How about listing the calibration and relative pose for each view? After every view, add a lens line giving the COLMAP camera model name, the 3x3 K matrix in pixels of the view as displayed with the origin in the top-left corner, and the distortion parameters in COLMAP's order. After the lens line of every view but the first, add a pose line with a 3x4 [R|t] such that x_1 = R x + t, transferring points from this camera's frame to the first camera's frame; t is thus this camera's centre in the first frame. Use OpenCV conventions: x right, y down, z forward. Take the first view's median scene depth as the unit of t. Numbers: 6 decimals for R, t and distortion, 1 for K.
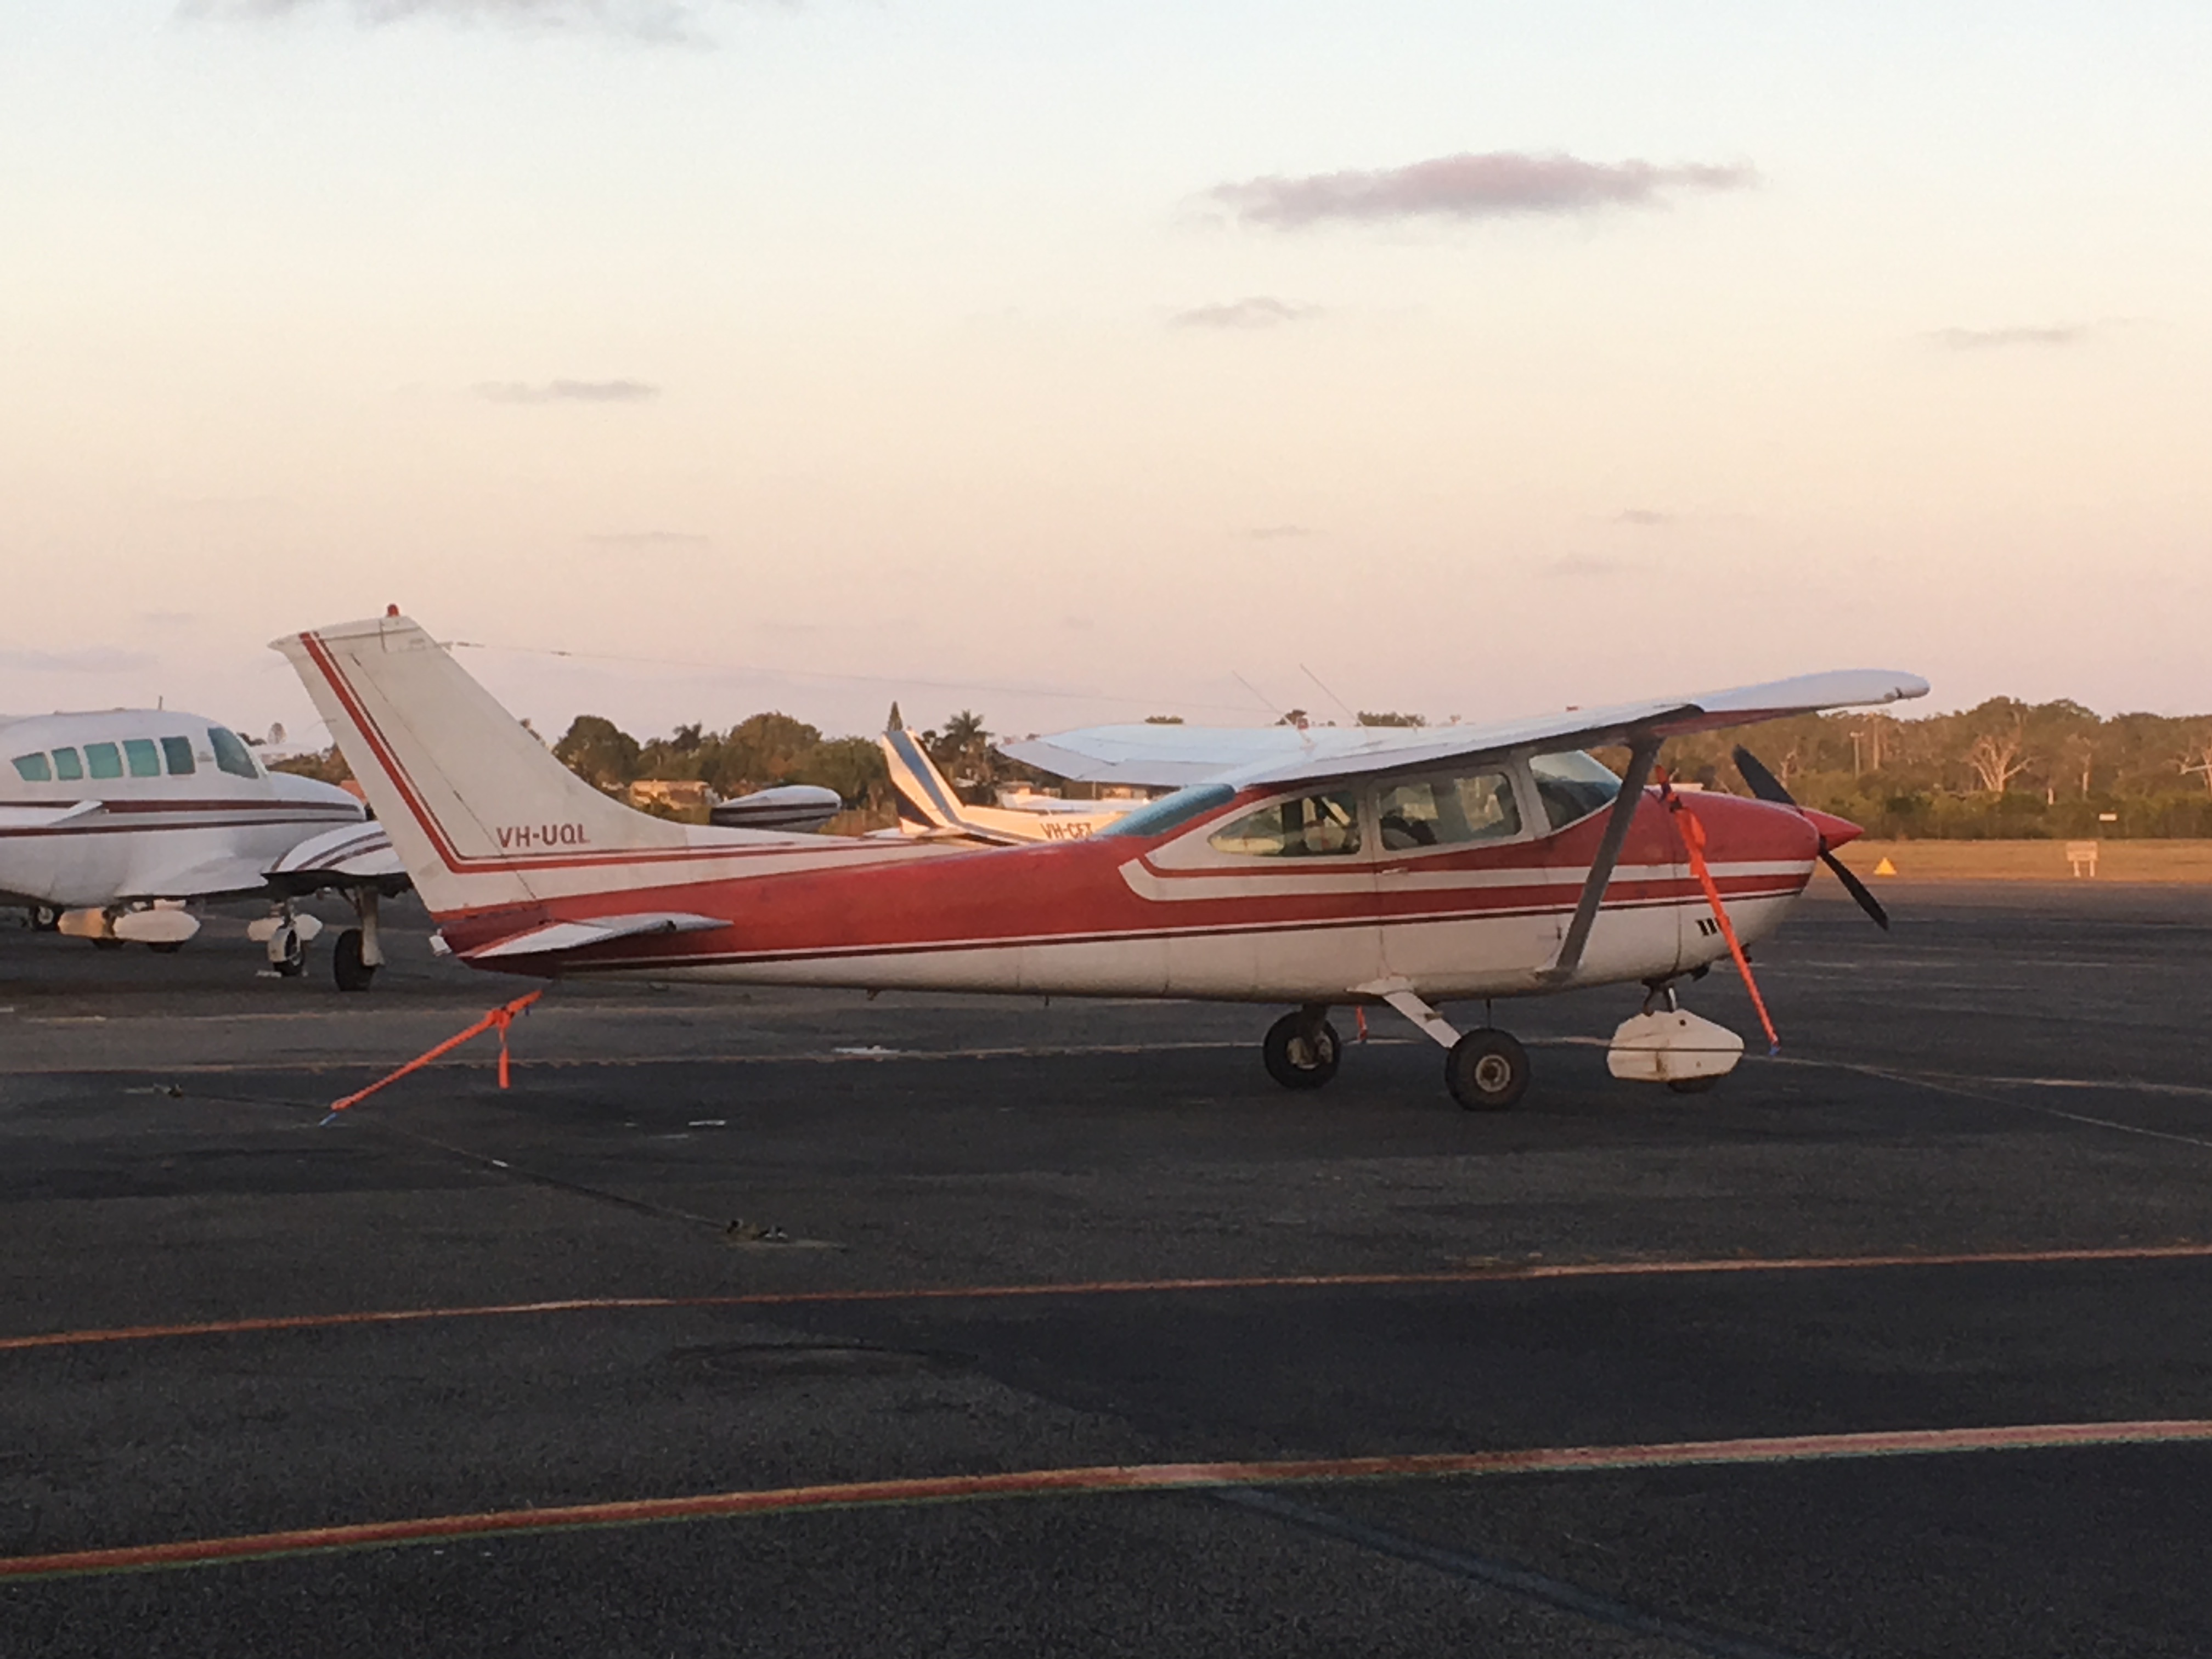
lens RADIAL K [[5426.2, 0, 1105.3], [0, 5426.2, 827.6], [0, 0, 1]] dist [-0.121440, 0.000000]
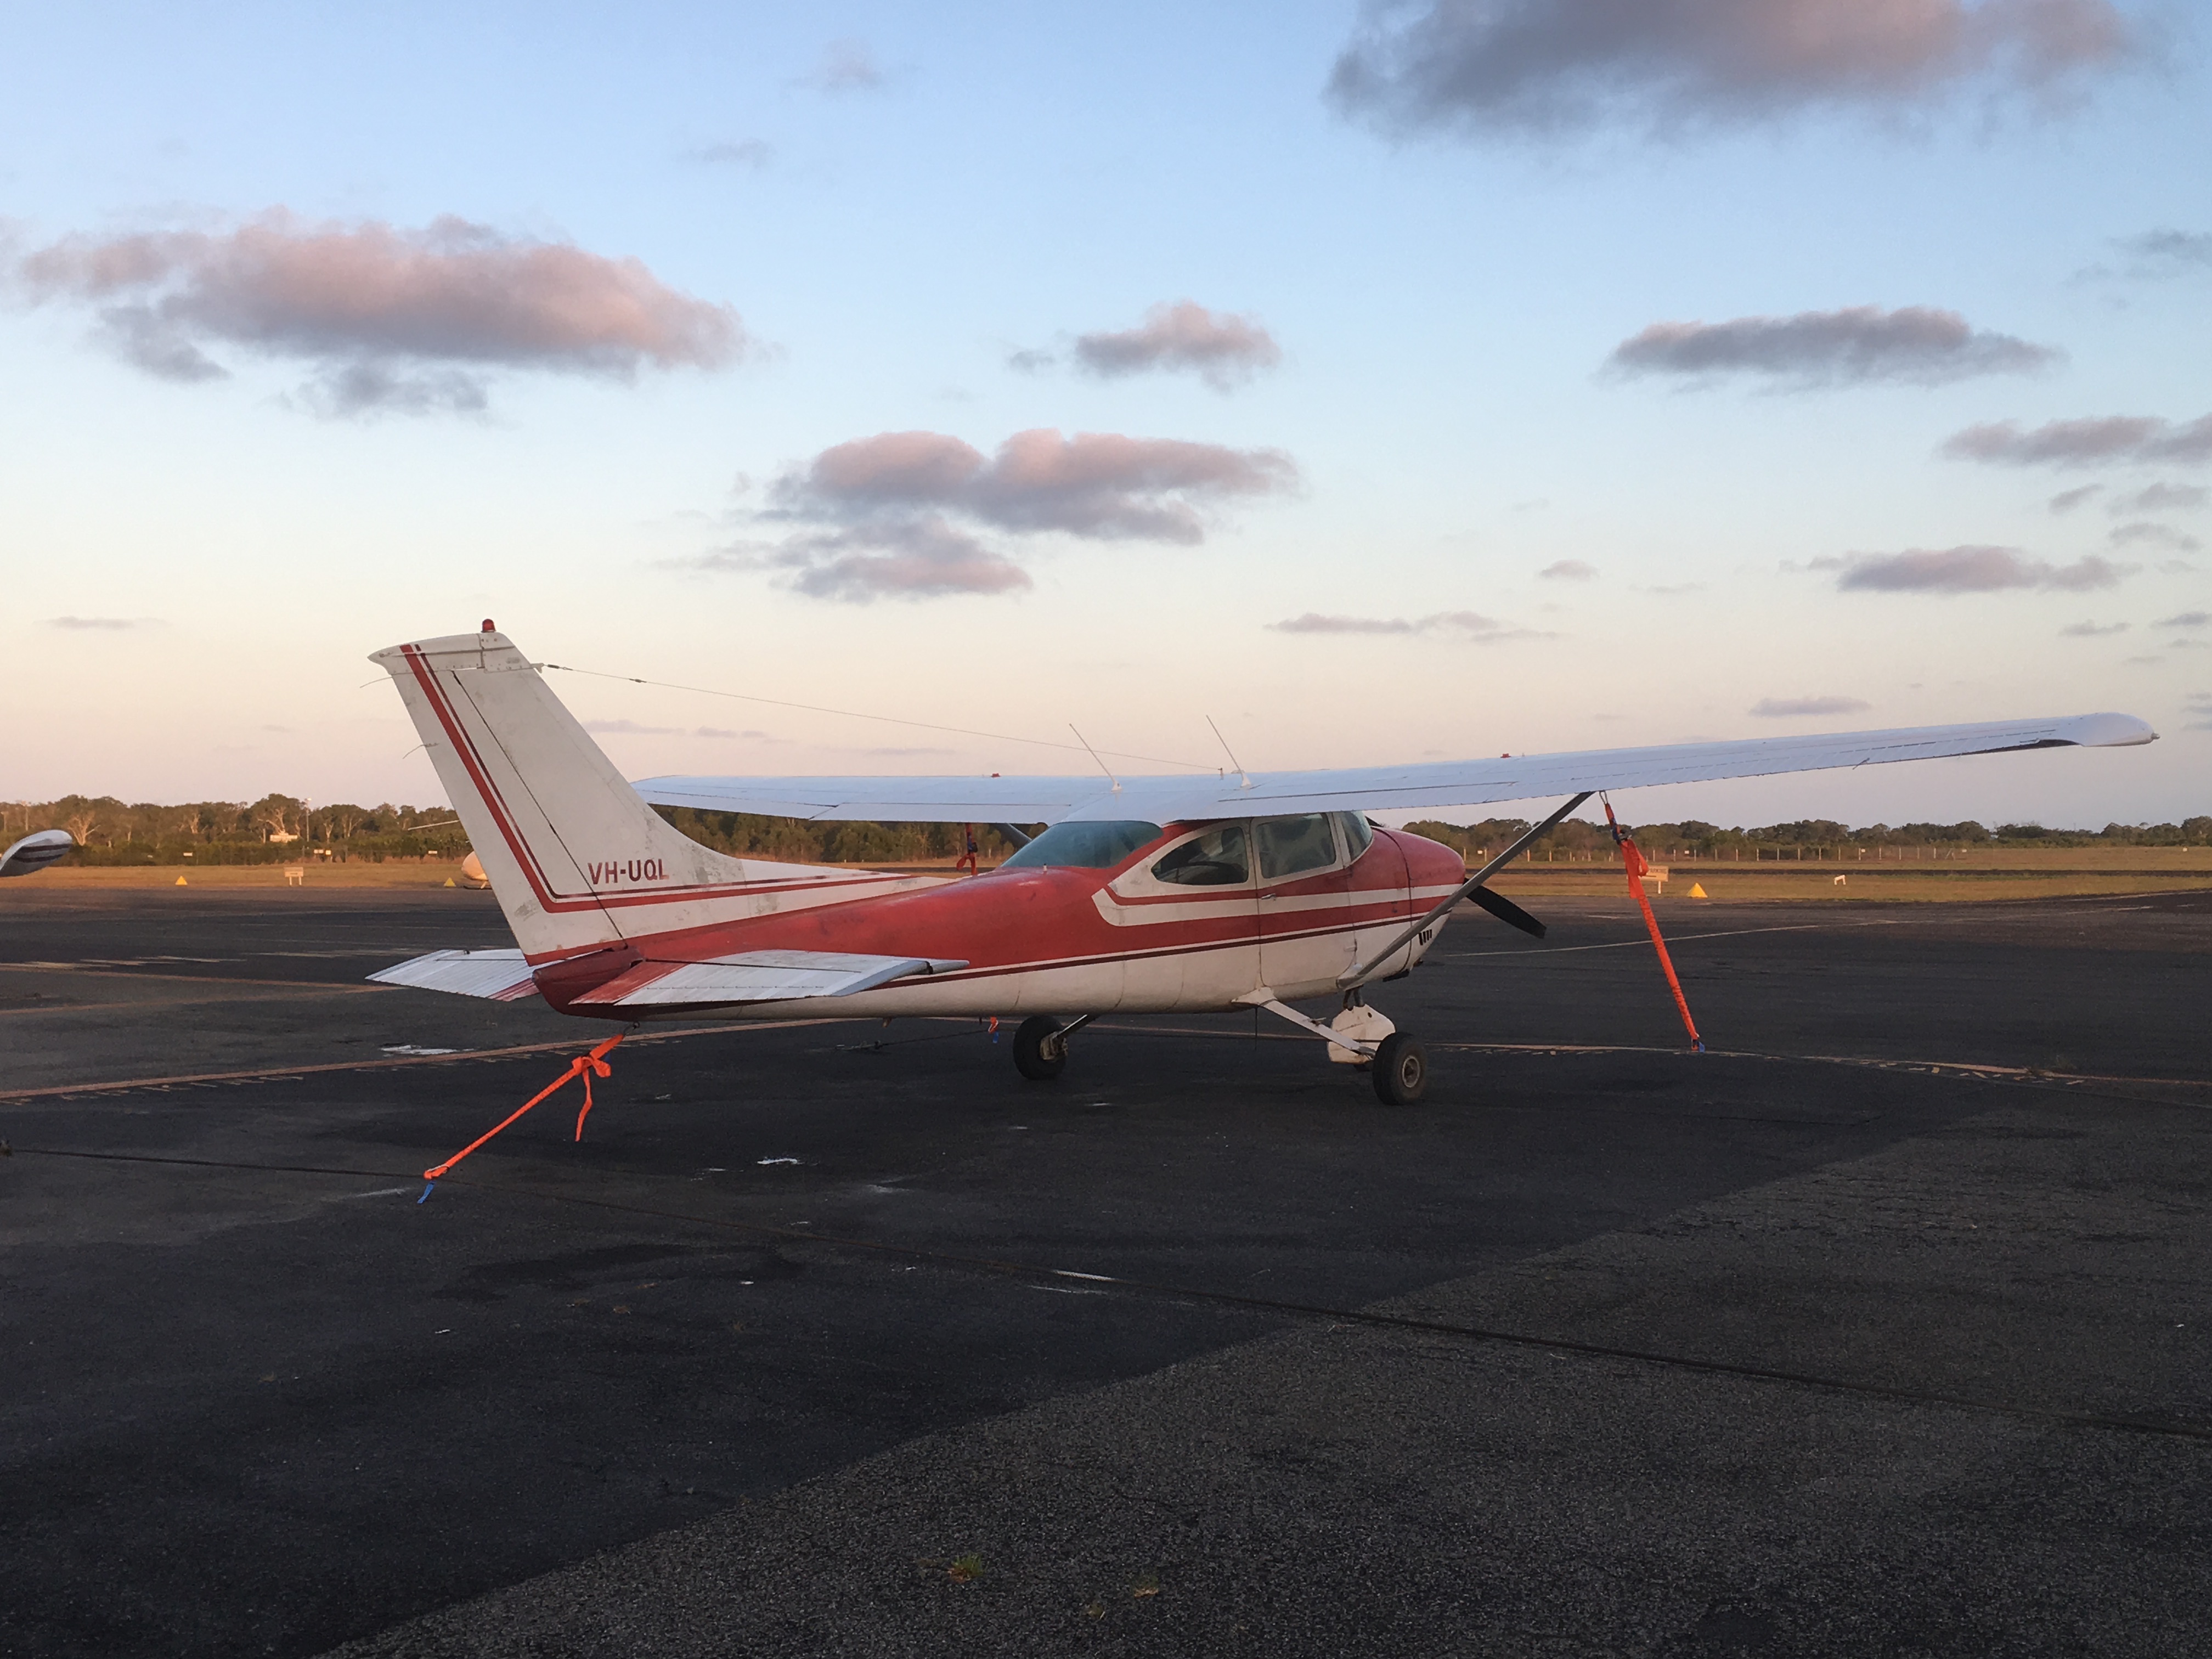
lens RADIAL K [[2486.4, 0, 1111.4], [0, 2486.4, 831.8], [0, 0, 1]] dist [0.003128, 0.000000]
pose [[0.844953, 0.001455, 0.534839, -0.260820], [0.004272, 0.999946, -0.009468, -0.000950], [-0.534824, 0.010285, 0.844901, 0.576453]]
